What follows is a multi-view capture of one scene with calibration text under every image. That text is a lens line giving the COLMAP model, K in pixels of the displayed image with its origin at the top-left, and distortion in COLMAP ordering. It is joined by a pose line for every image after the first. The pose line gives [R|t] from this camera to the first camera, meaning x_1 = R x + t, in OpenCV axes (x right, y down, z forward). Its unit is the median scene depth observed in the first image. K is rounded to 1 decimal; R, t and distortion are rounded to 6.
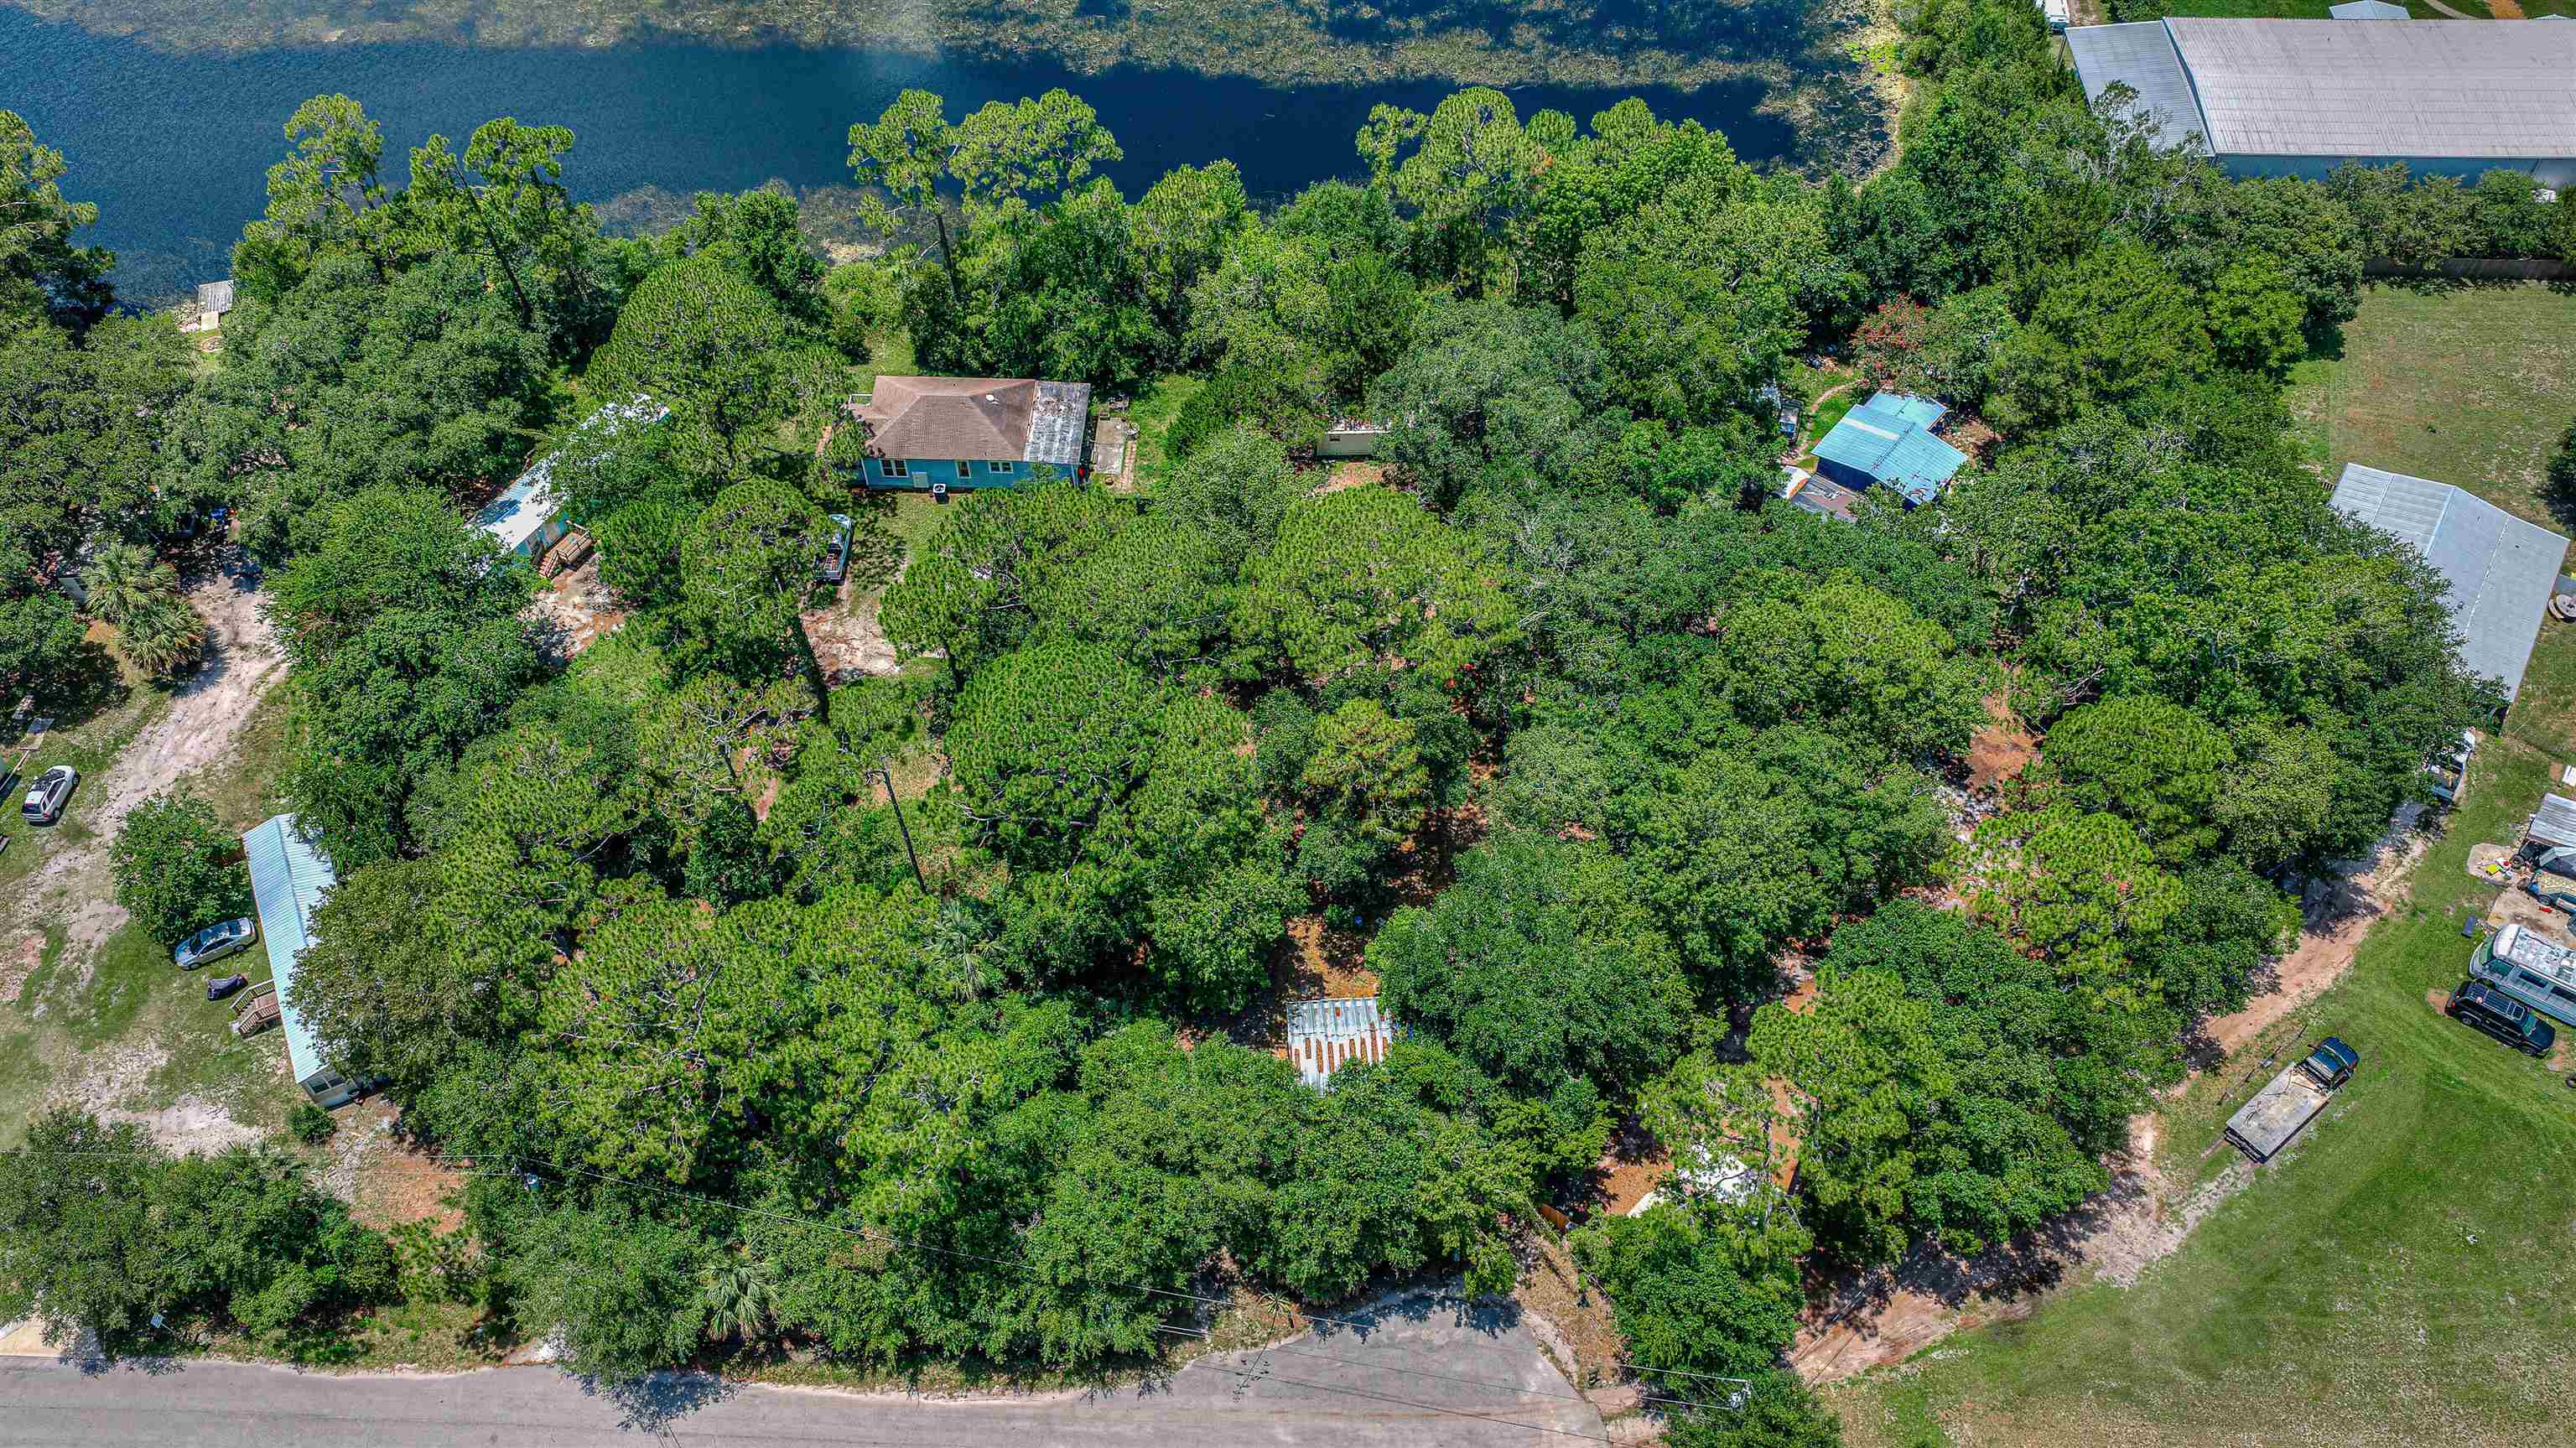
lens RADIAL K [[2110.3, 0, 1285.4], [0, 2110.3, 730.5], [0, 0, 1]] dist [0.036454, -0.060588]
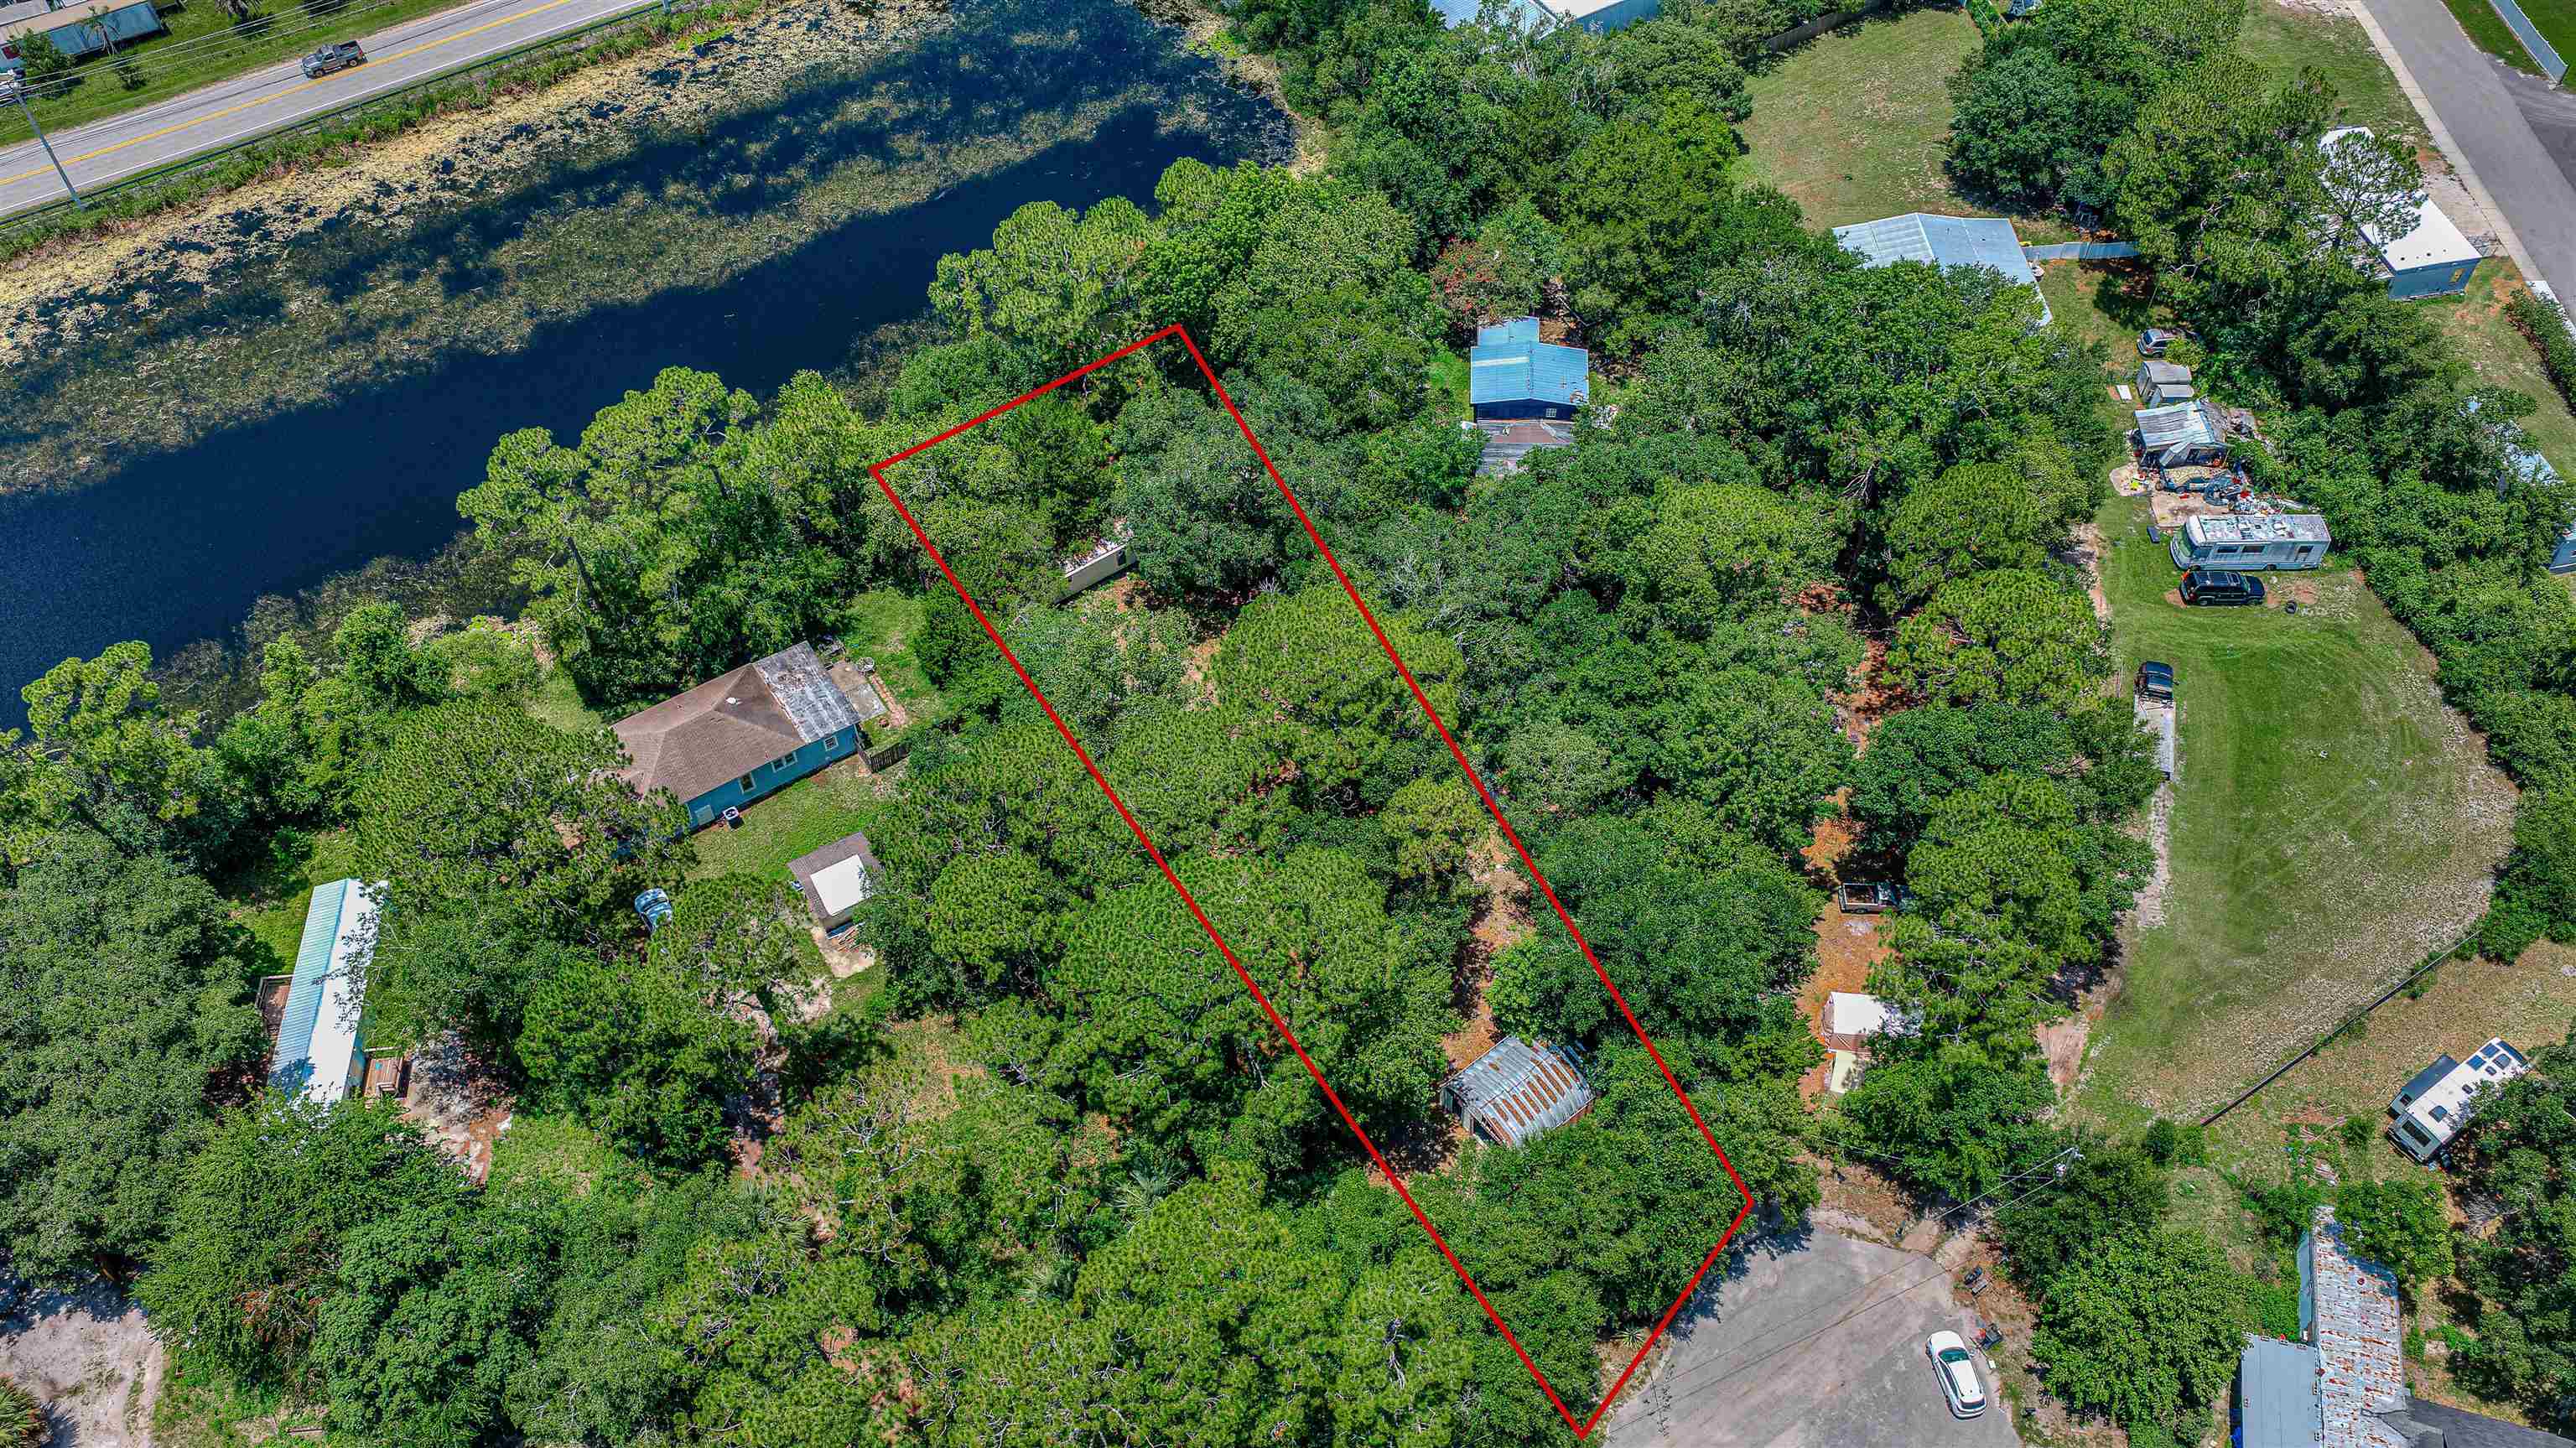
lens RADIAL K [[2110.3, 0, 1299.5], [0, 2110.3, 721.2], [0, 0, 1]] dist [0.036454, -0.060588]
pose [[0.809554, -0.450827, 0.376001, -0.296281], [0.452062, 0.887369, 0.090641, -0.124027], [-0.374515, 0.096597, 0.922175, 0.060872]]
